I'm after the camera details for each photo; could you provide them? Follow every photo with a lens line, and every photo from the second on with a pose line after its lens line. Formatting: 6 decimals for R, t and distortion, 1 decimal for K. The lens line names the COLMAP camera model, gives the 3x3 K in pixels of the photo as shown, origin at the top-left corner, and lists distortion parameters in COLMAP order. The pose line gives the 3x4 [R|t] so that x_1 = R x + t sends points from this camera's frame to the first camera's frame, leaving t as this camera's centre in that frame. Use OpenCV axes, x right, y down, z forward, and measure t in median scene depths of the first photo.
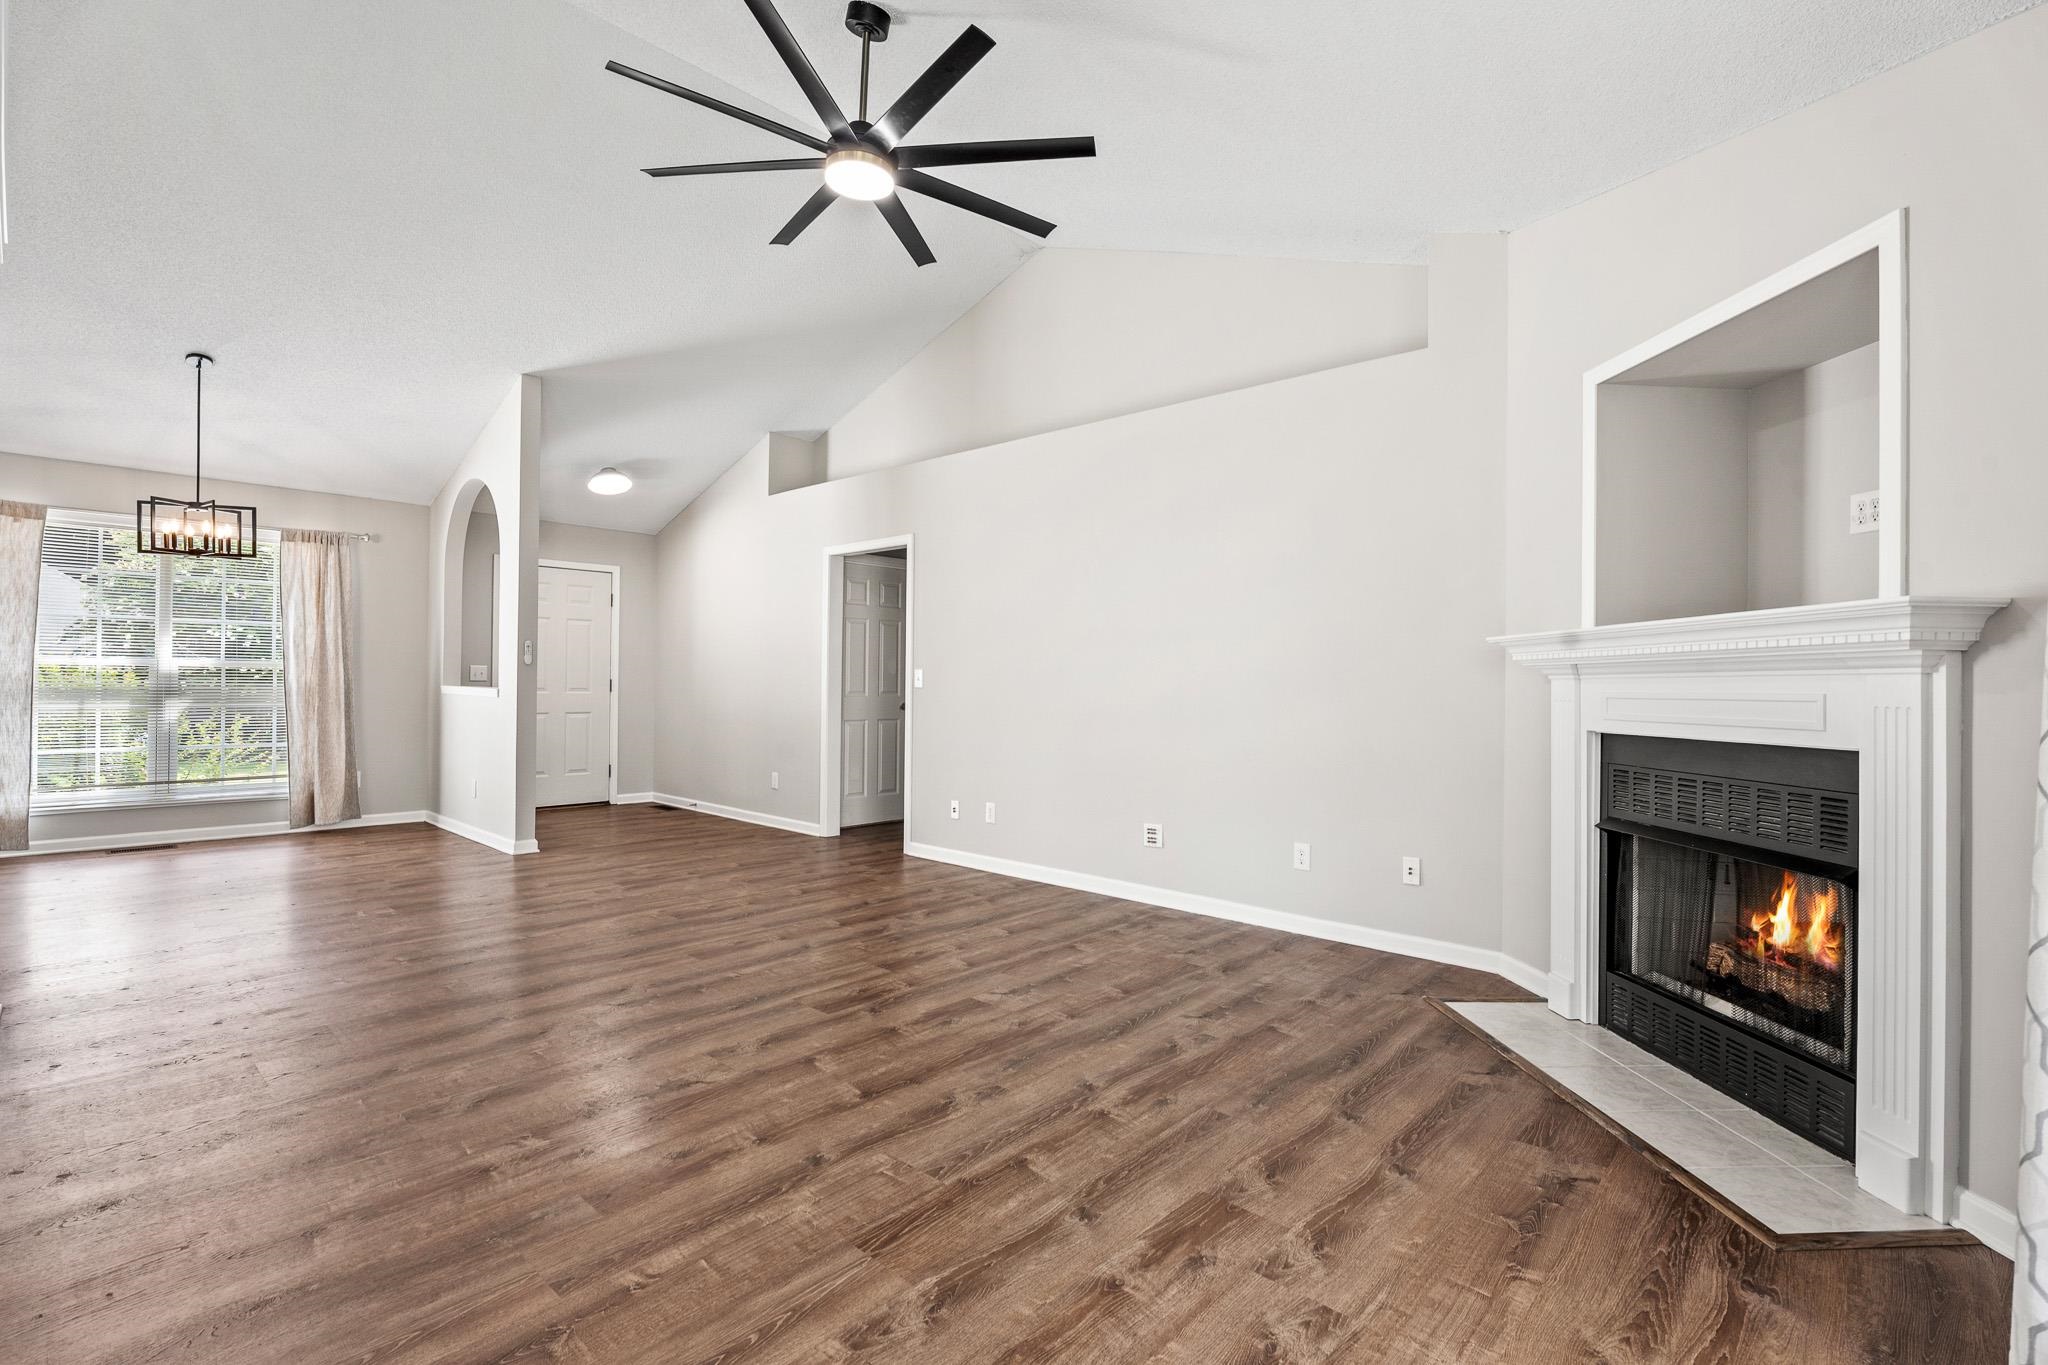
lens RADIAL K [[939.6, 0, 1024.0], [0, 939.6, 682.5], [0, 0, 1]] dist [-0.001090, -0.000153]
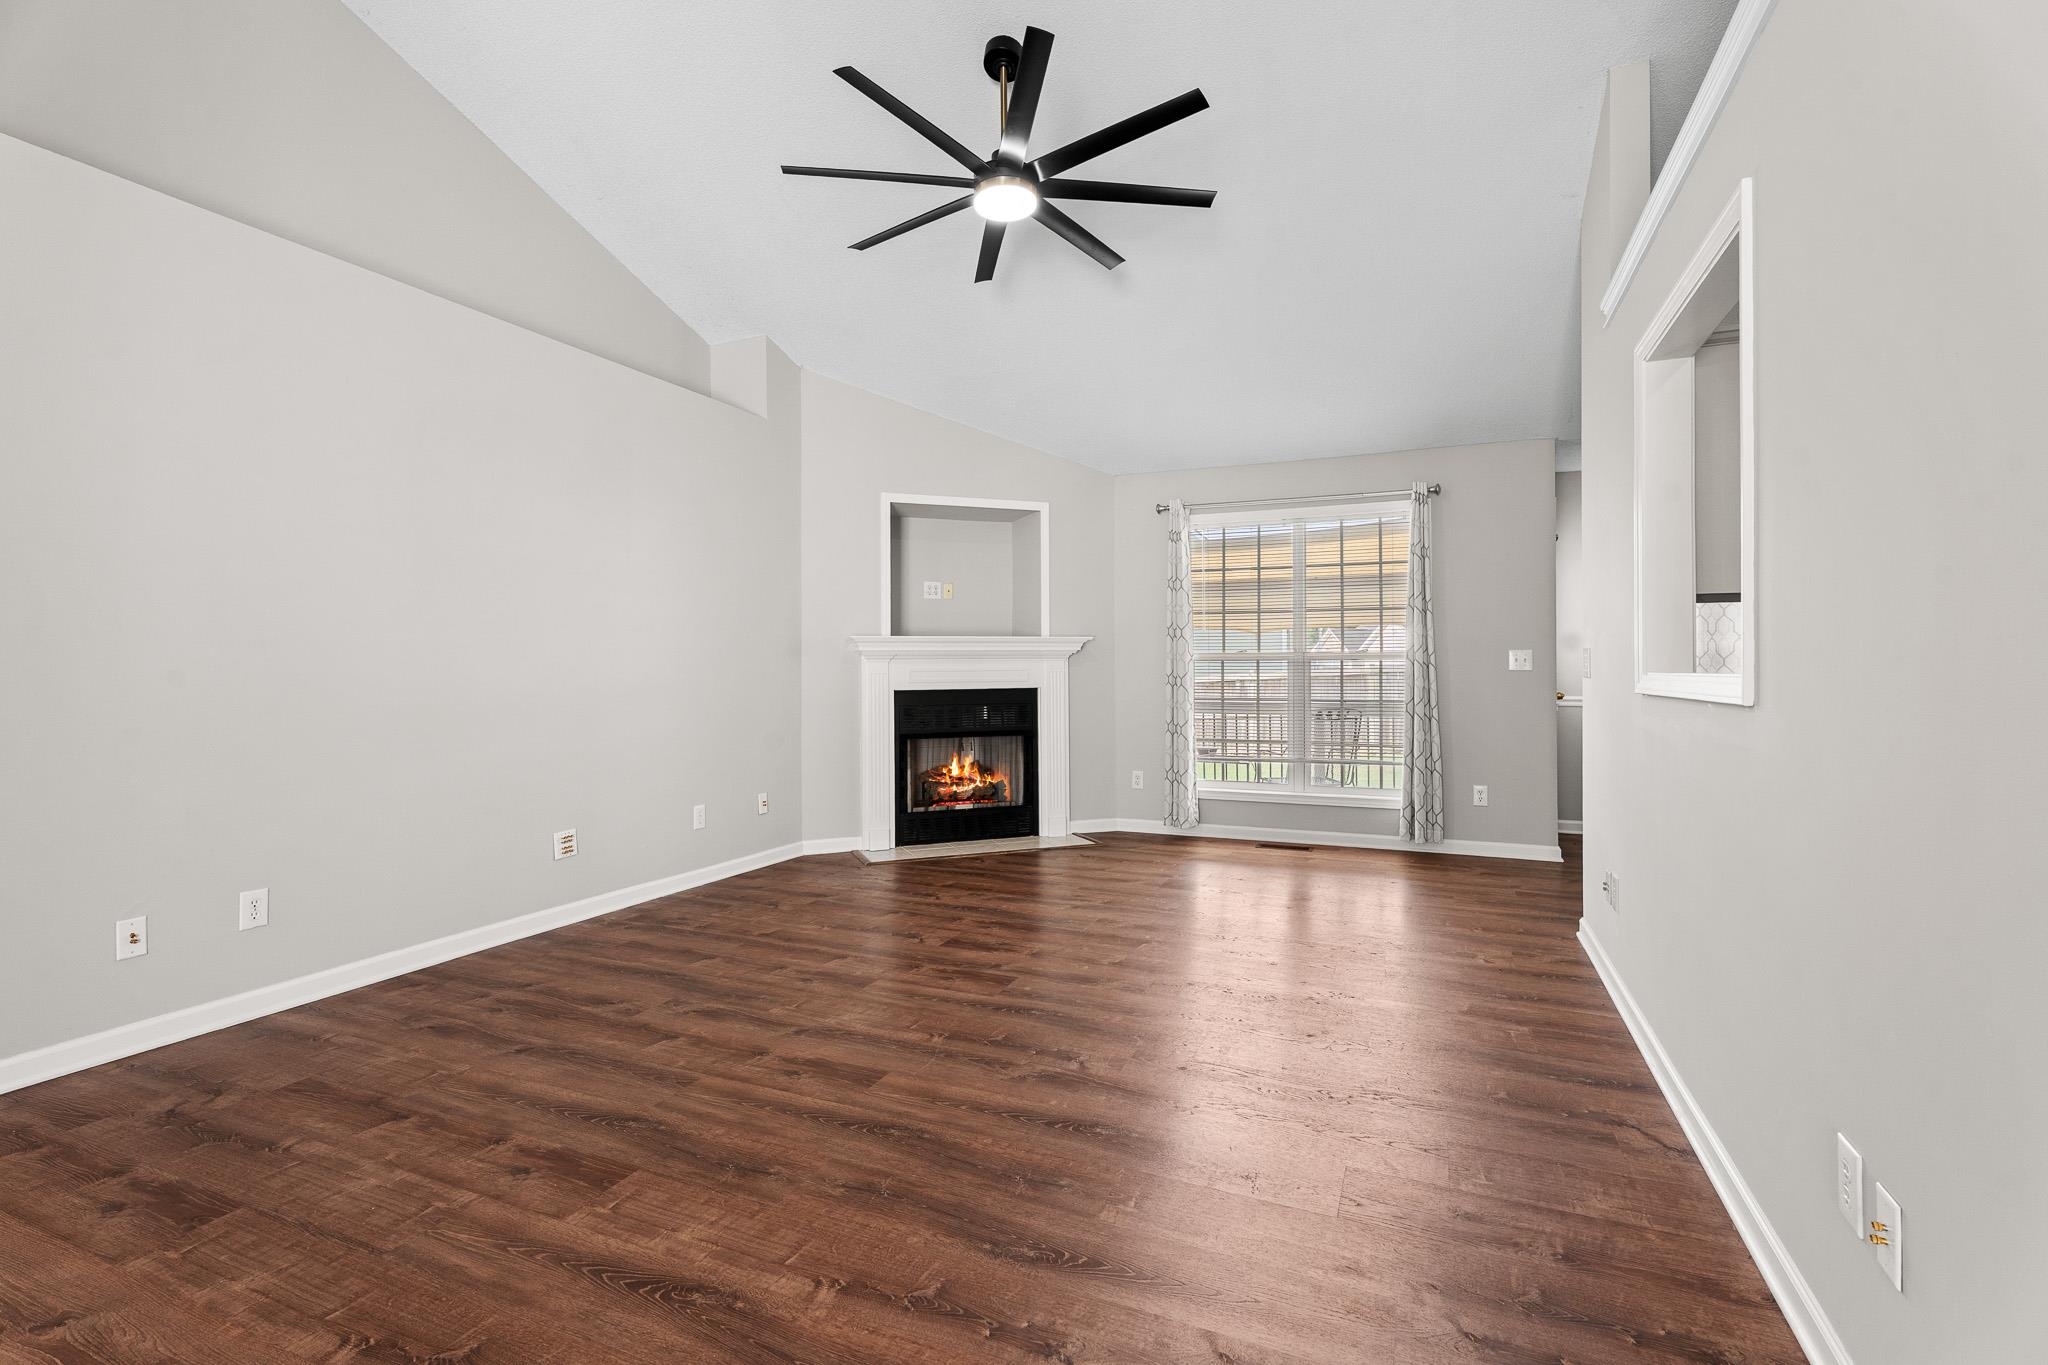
lens RADIAL K [[922.3, 0, 1024.0], [0, 922.3, 682.5], [0, 0, 1]] dist [-0.000359, -0.000114]
pose [[-0.332949, -0.023881, 0.942642, -1.113059], [-0.006117, 0.999713, 0.023166, -0.009249], [-0.942925, 0.001947, -0.333000, 1.248955]]
